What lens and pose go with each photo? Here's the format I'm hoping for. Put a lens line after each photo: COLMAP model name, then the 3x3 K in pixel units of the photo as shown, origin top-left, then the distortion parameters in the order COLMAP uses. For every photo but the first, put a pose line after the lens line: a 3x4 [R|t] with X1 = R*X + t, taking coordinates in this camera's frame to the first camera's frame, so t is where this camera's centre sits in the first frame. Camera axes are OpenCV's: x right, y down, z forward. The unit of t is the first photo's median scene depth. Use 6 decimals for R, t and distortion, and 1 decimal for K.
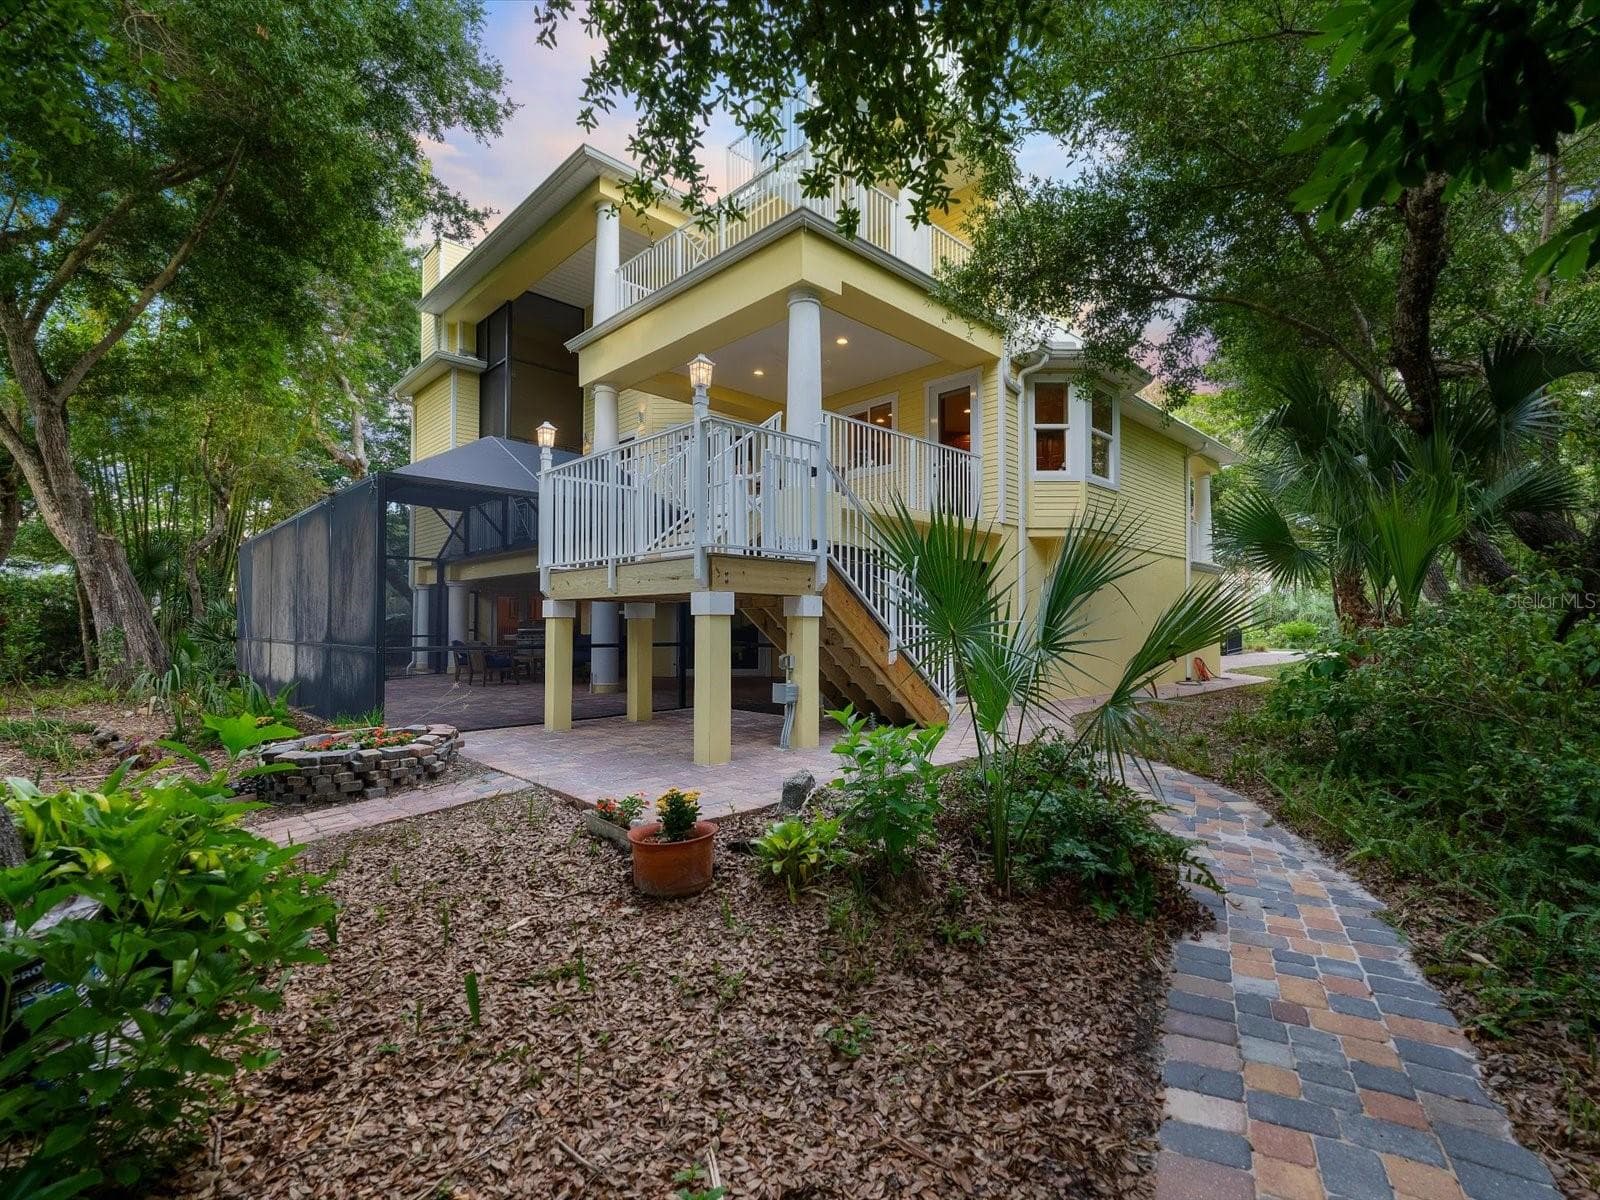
lens RADIAL K [[724.9, 0, 797.7], [0, 724.9, 591.8], [0, 0, 1]] dist [0.000861, -0.000210]
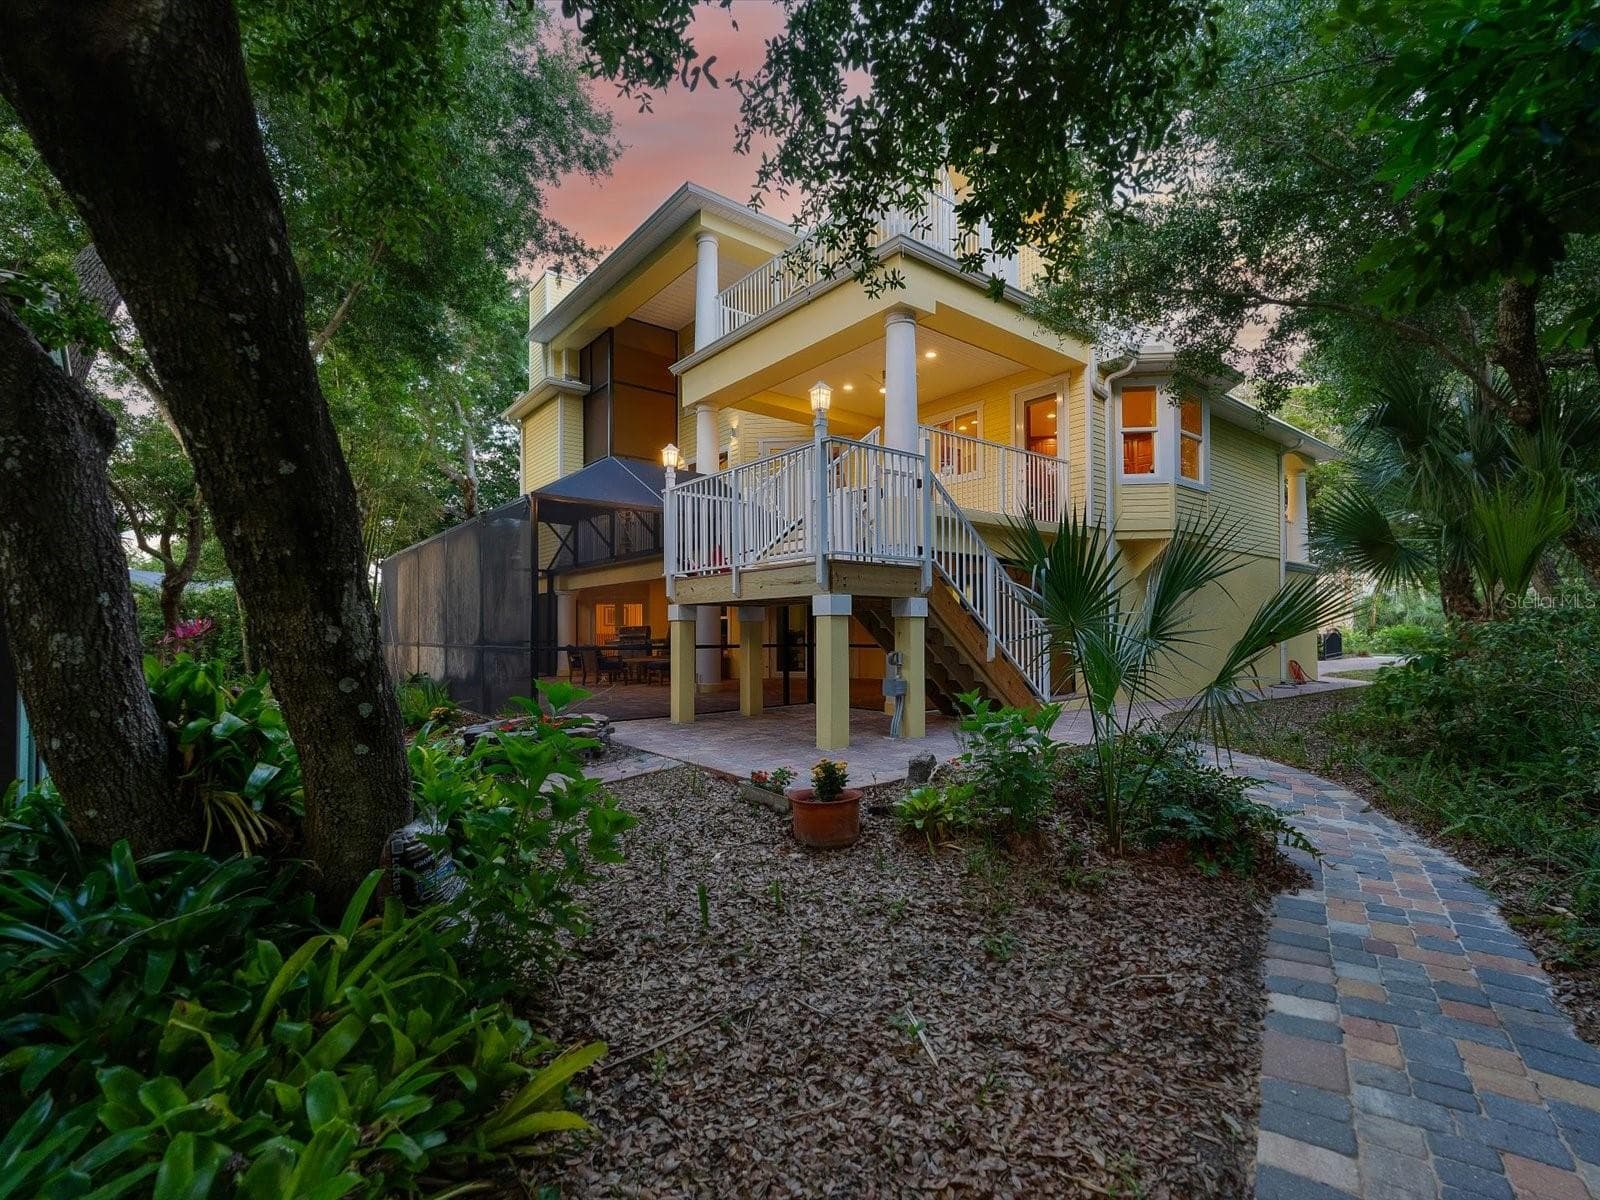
lens RADIAL K [[723.5, 0, 803.5], [0, 723.5, 605.9], [0, 0, 1]] dist [0.001184, -0.000374]
pose [[0.995920, -0.009542, -0.089731, -0.087098], [0.010399, 0.999905, 0.009094, 0.009945], [0.089636, -0.009990, 0.995925, -0.153644]]
